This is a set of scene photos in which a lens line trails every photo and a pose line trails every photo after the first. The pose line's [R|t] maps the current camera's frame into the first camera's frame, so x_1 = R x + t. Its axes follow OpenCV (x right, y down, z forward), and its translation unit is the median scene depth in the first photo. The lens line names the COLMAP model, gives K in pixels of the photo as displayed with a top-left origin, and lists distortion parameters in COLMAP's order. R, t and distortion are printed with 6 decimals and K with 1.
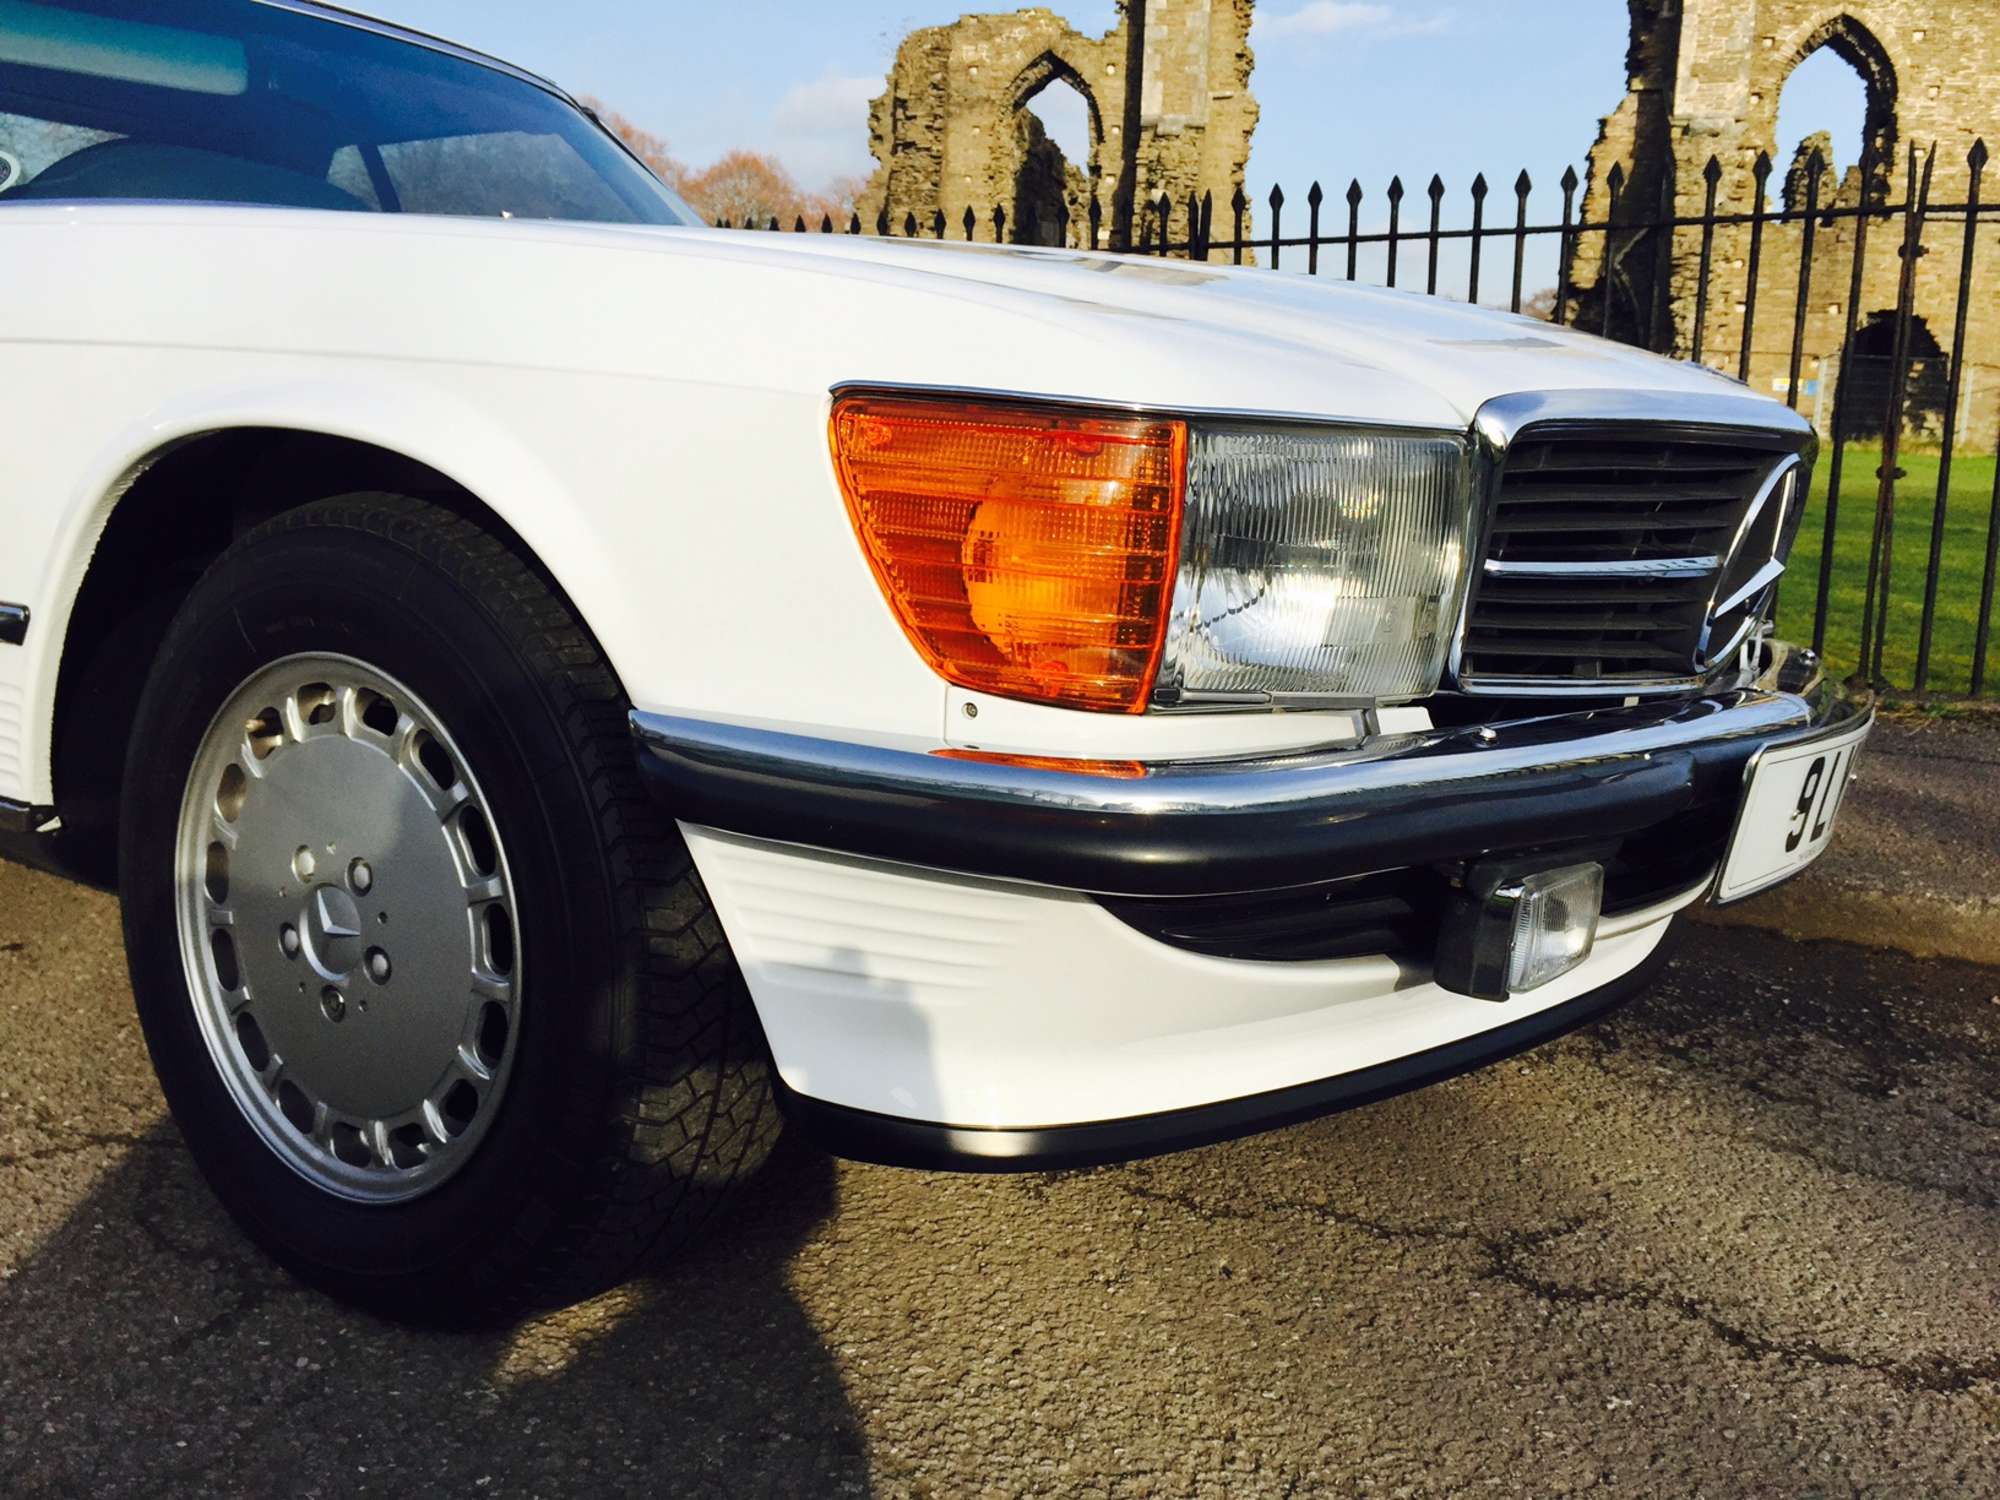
lens RADIAL K [[1677.2, 0, 991.3], [0, 1677.2, 753.2], [0, 0, 1]] dist [0.072538, -0.109551]
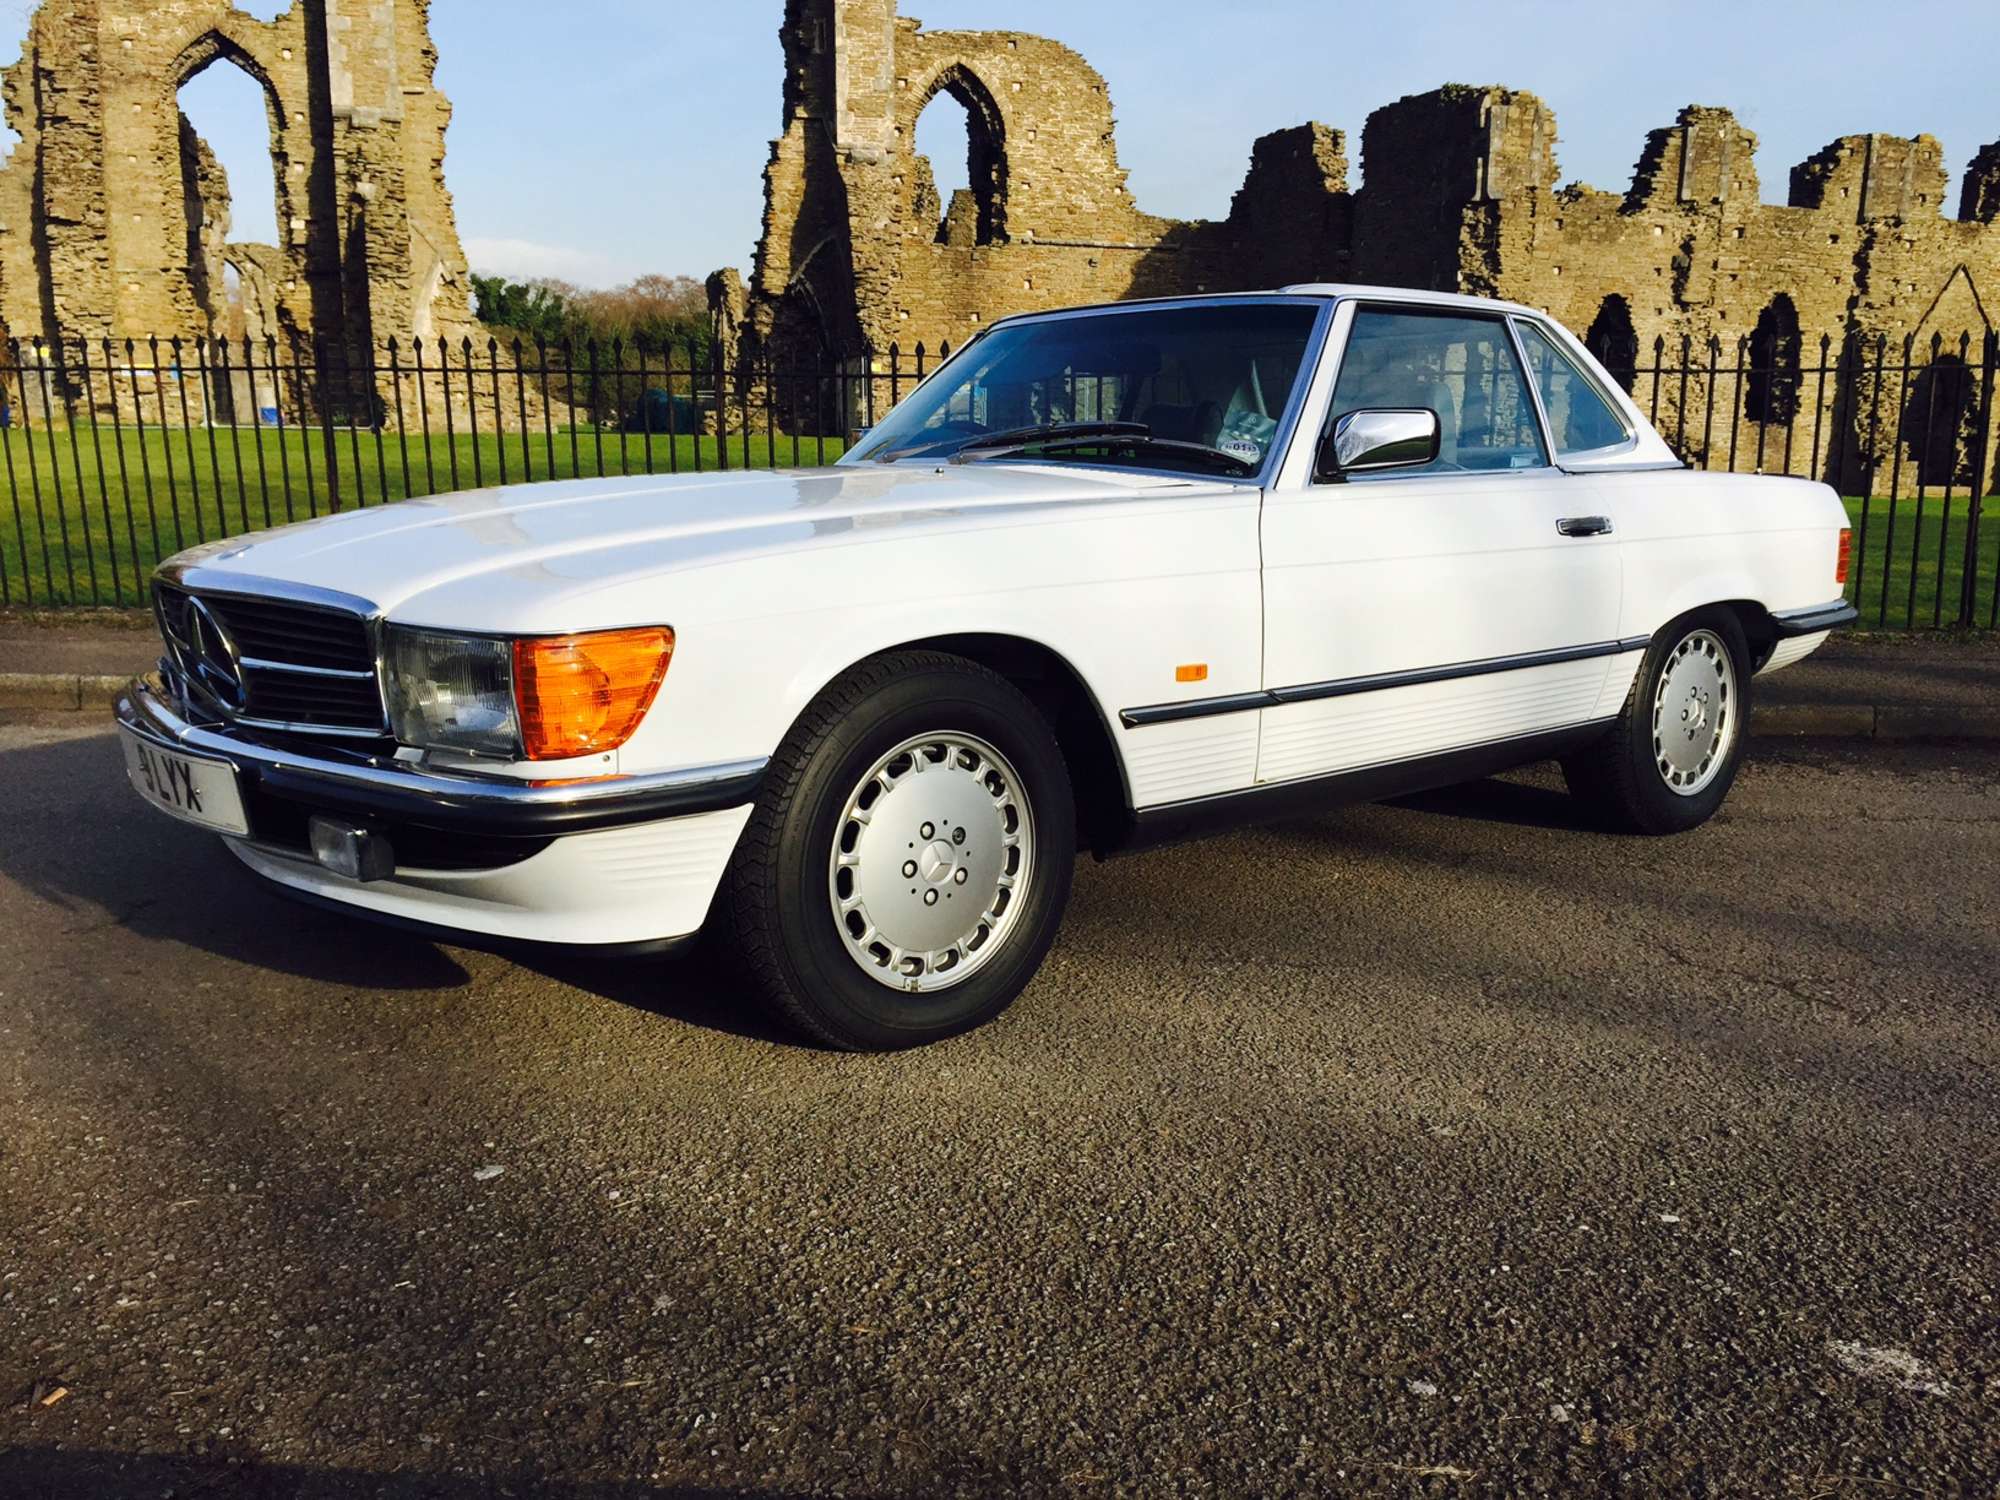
lens RADIAL K [[1677.2, 0, 998.9], [0, 1677.2, 748.4], [0, 0, 1]] dist [0.072538, -0.109551]
pose [[0.871209, -0.111629, 0.478053, -1.412351], [0.108012, 0.993528, 0.035153, -0.047008], [-0.478883, 0.021010, 0.877627, -0.529504]]
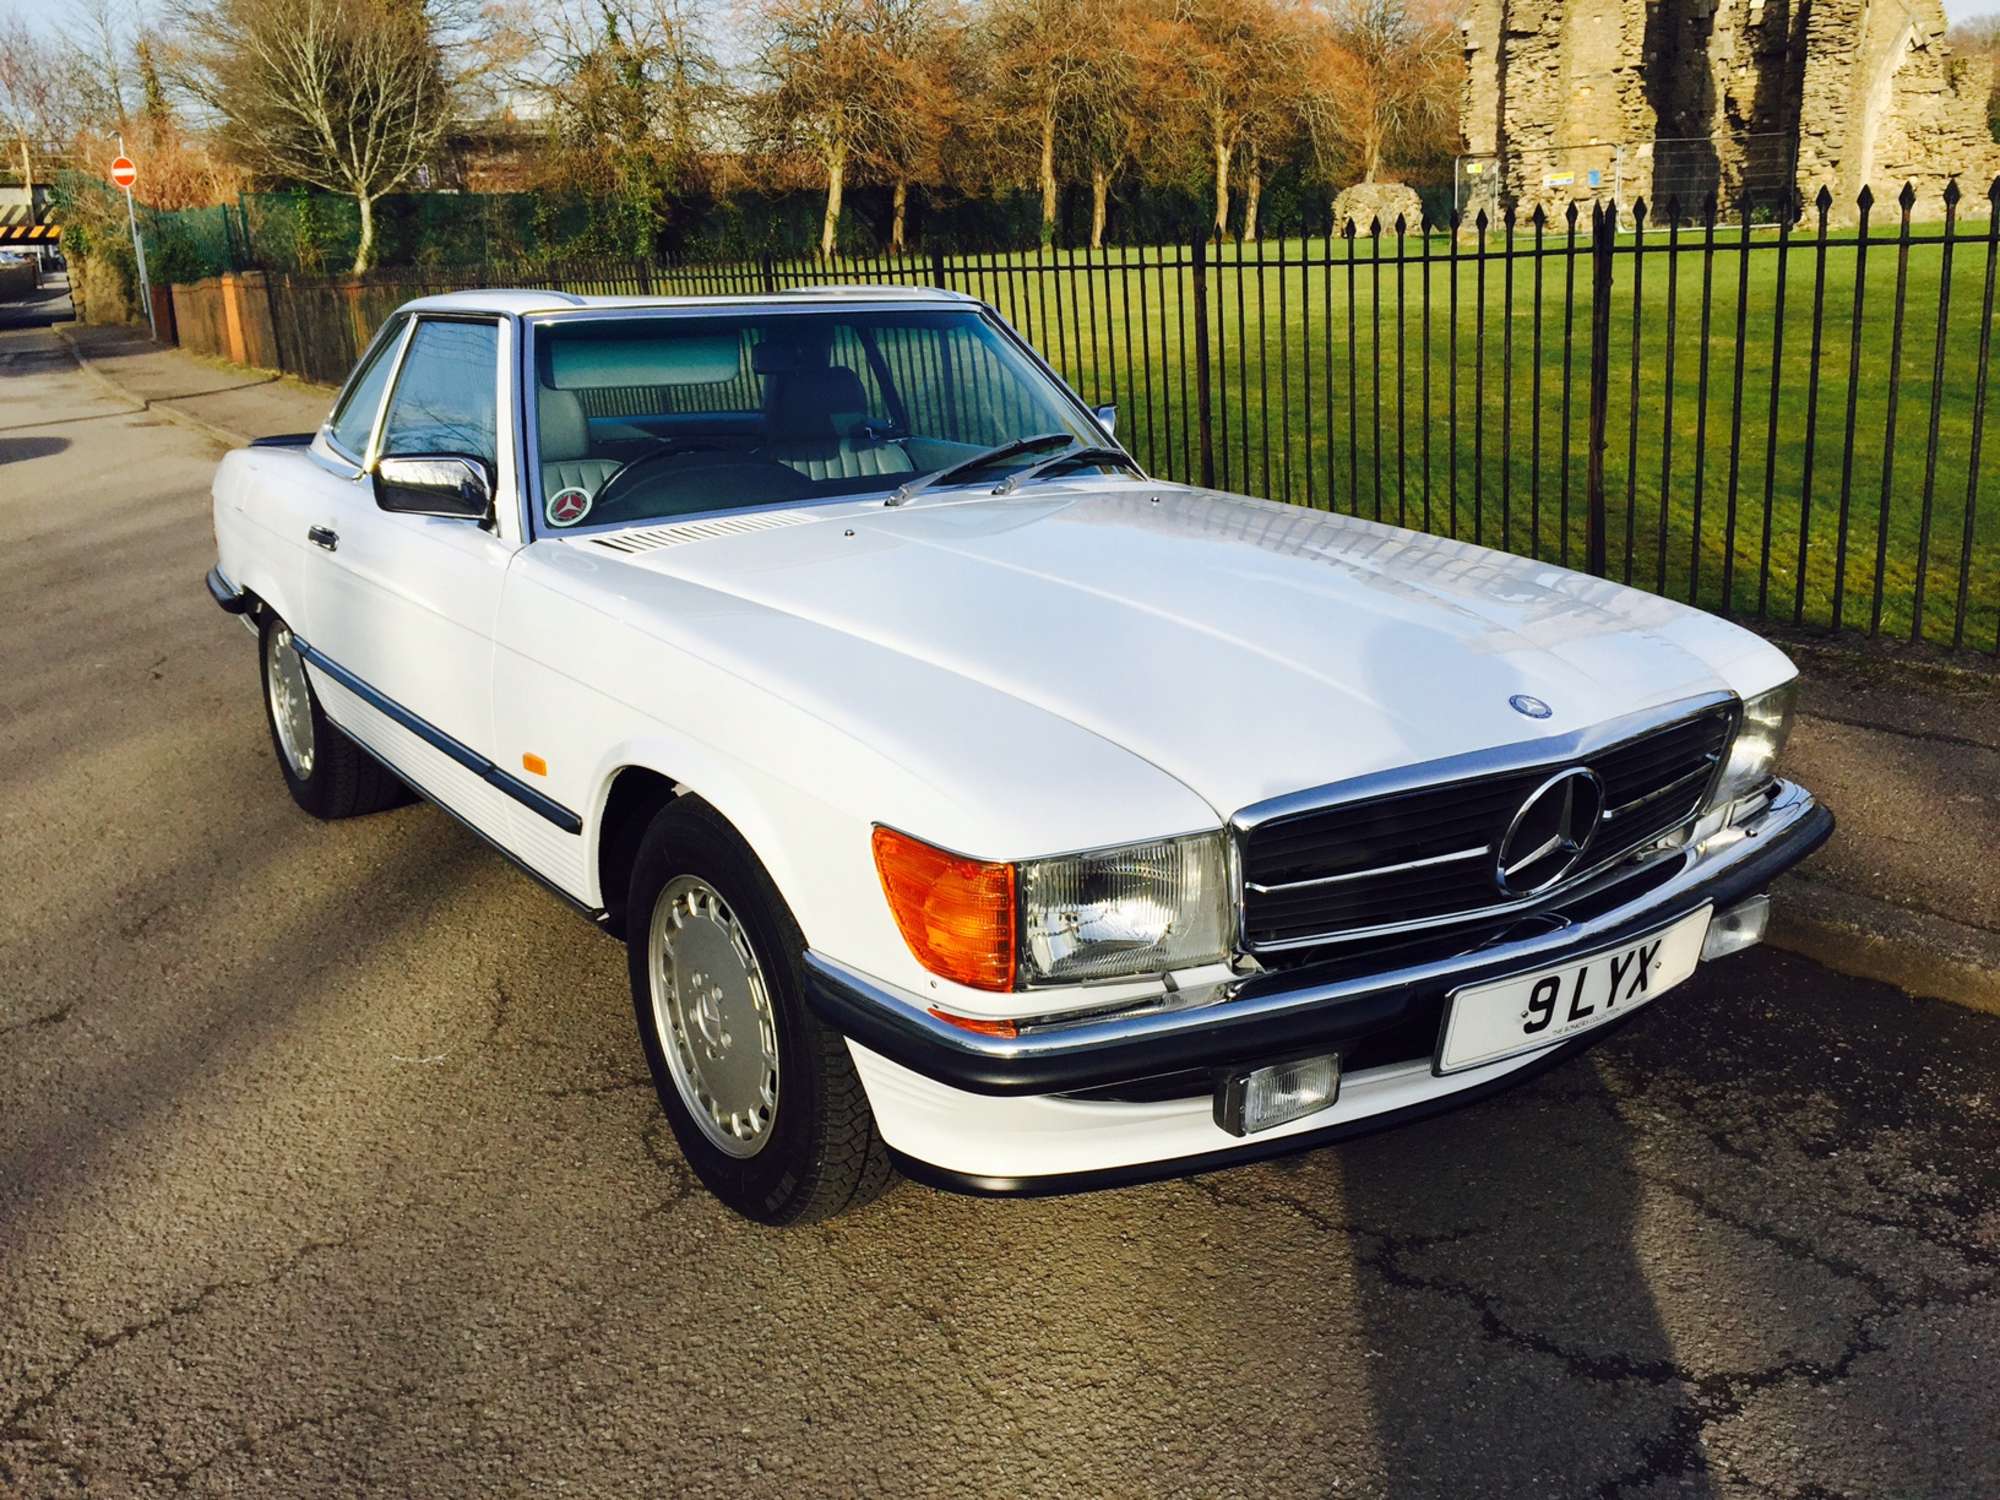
lens RADIAL K [[1677.2, 0, 1022.0], [0, 1677.2, 749.7], [0, 0, 1]] dist [0.072538, -0.109551]
pose [[0.940361, 0.030102, -0.338845, 0.283224], [0.006470, 0.994315, 0.106286, -0.192564], [0.340118, -0.102139, 0.934820, -0.310325]]
